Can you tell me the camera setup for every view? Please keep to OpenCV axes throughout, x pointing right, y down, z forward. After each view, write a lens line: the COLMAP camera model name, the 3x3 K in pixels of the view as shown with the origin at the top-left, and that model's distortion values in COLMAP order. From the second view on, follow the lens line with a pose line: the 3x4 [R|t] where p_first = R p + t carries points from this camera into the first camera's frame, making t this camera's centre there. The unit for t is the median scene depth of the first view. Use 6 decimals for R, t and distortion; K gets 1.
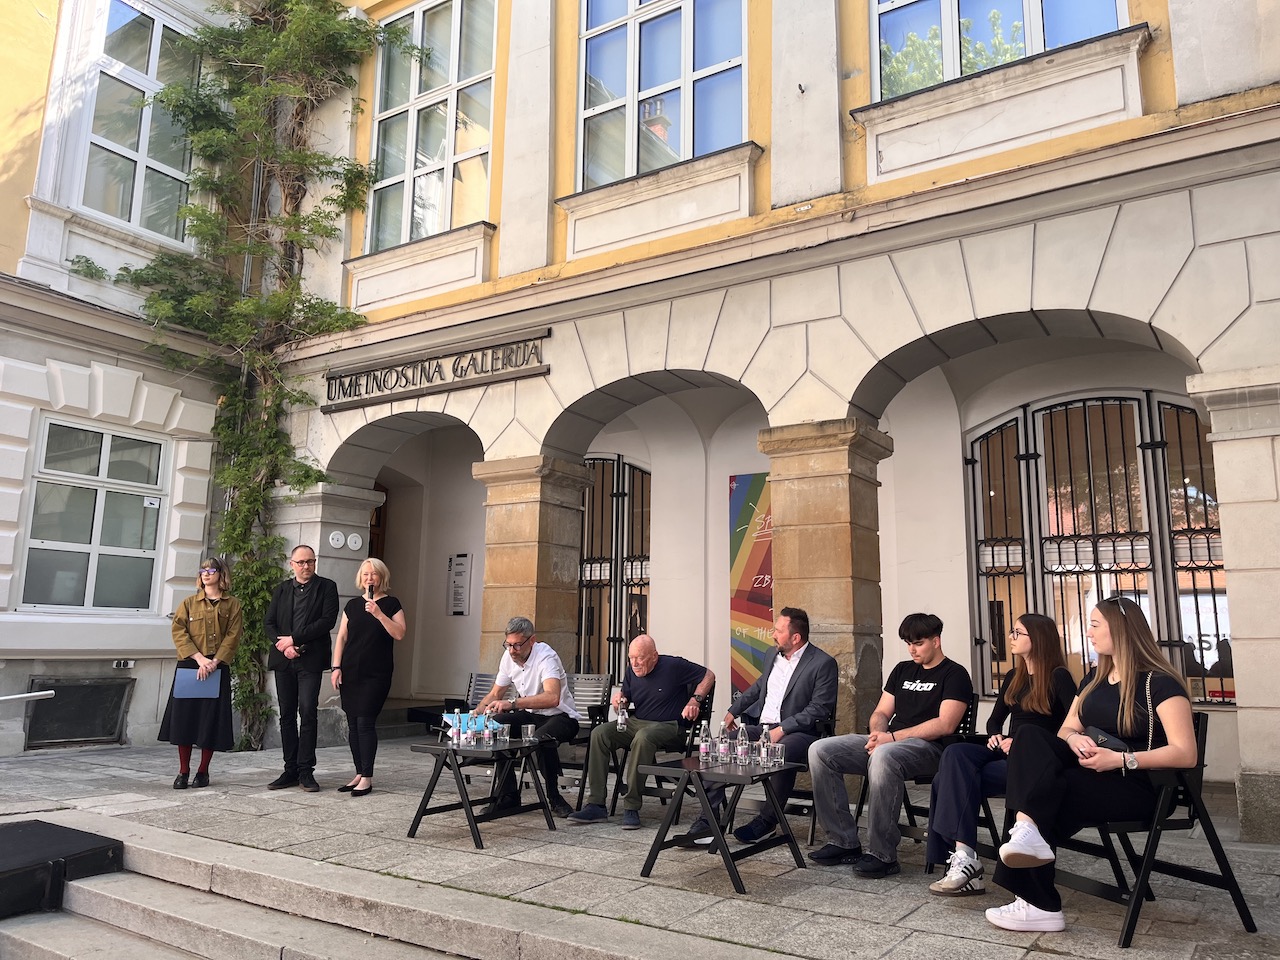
lens RADIAL K [[971.7, 0, 651.4], [0, 971.7, 466.3], [0, 0, 1]] dist [0.069458, -0.100757]
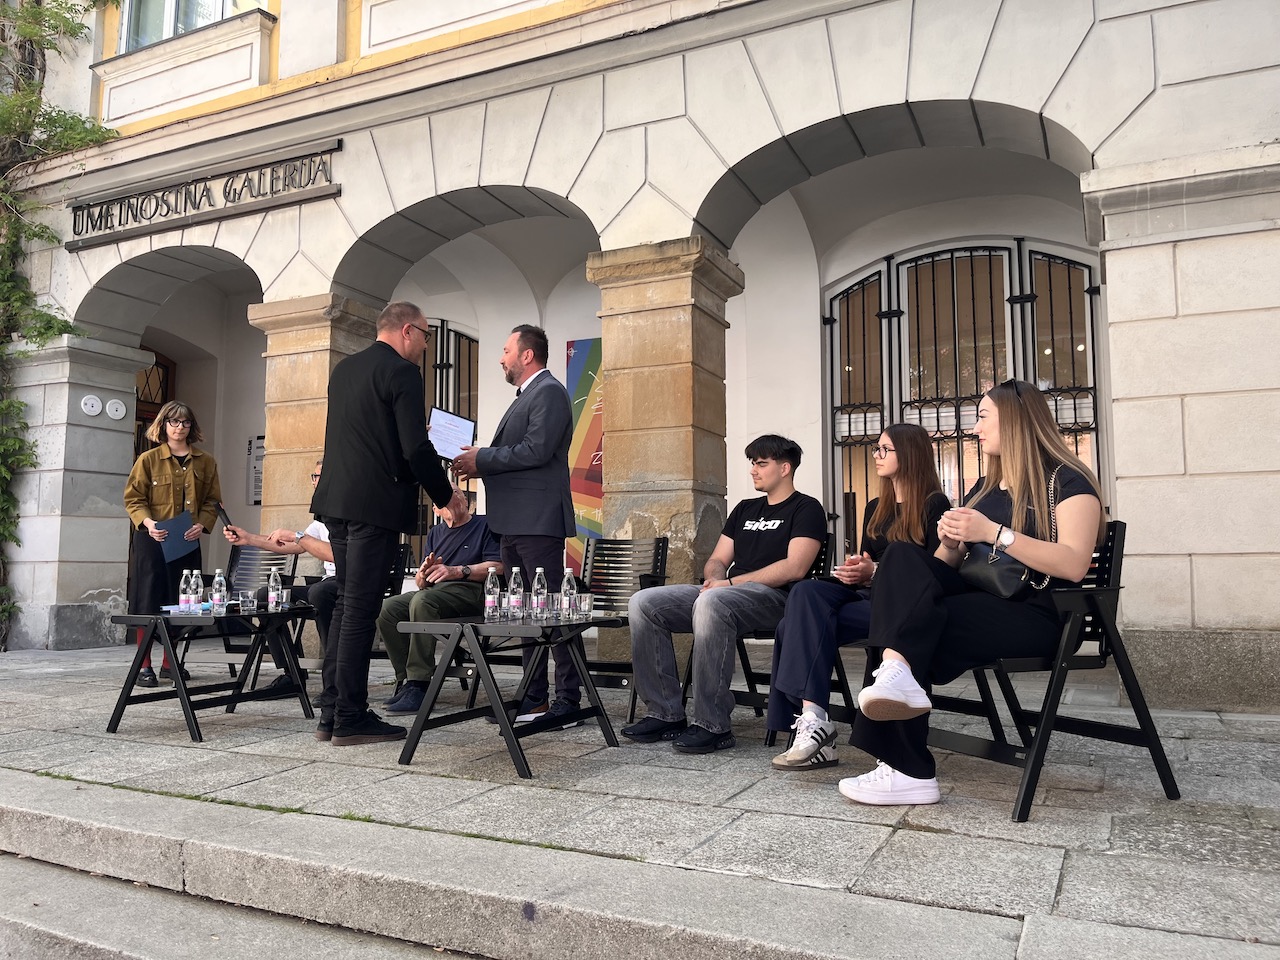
lens RADIAL K [[963.7, 0, 637.0], [0, 963.7, 473.2], [0, 0, 1]] dist [0.071845, -0.103577]
pose [[0.992288, -0.000362, 0.123953, 0.042781], [-0.009696, 0.996705, 0.080533, 0.071598], [-0.123573, -0.081114, 0.989015, 0.137067]]
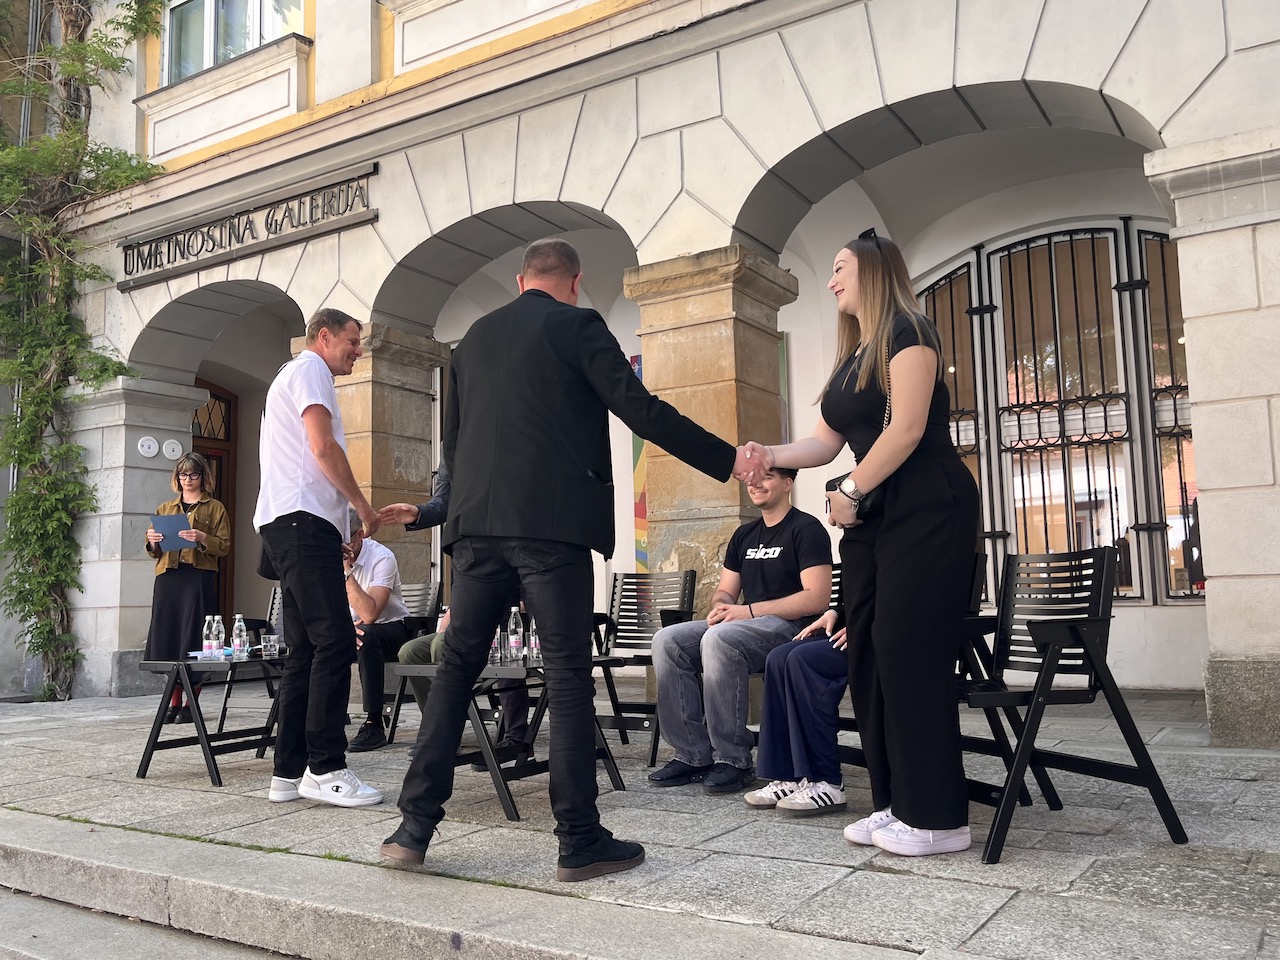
lens RADIAL K [[1090.3, 0, 640.0], [0, 1090.3, 480.0], [0, 0, 1]] dist [0.054242, -0.064353]
pose [[0.999388, -0.034531, 0.005669, 0.097669], [0.034051, 0.996975, 0.069866, 0.061371], [-0.008064, -0.069630, 0.997540, 0.092241]]
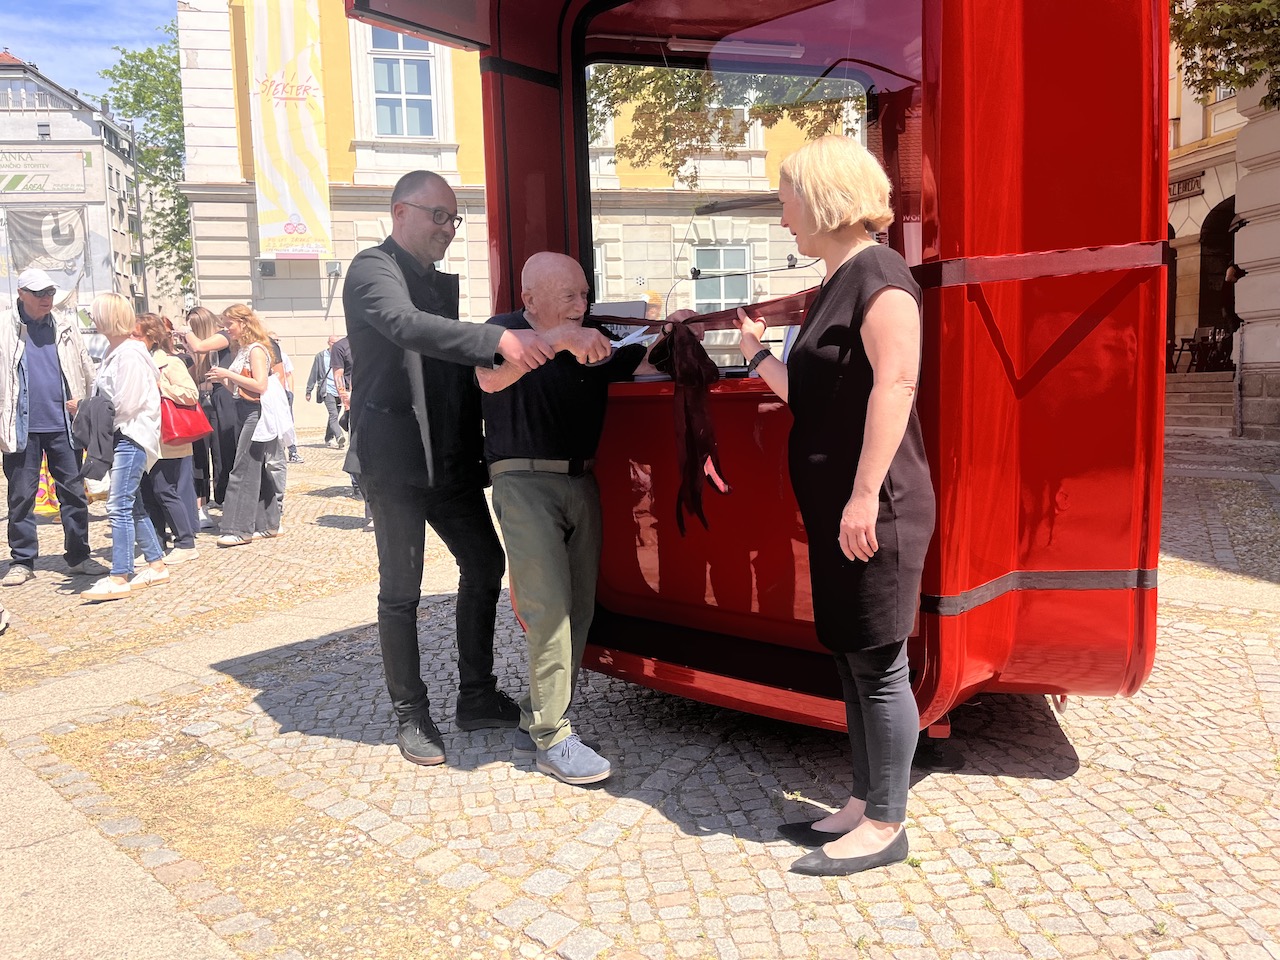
lens RADIAL K [[966.7, 0, 640.0], [0, 966.7, 480.0], [0, 0, 1]] dist [0.081564, -0.111188]
pose [[0.684481, 0.035114, -0.728185, 0.645604], [0.169964, 0.963629, 0.206231, -0.145036], [0.708942, -0.264927, 0.653617, -1.469595]]
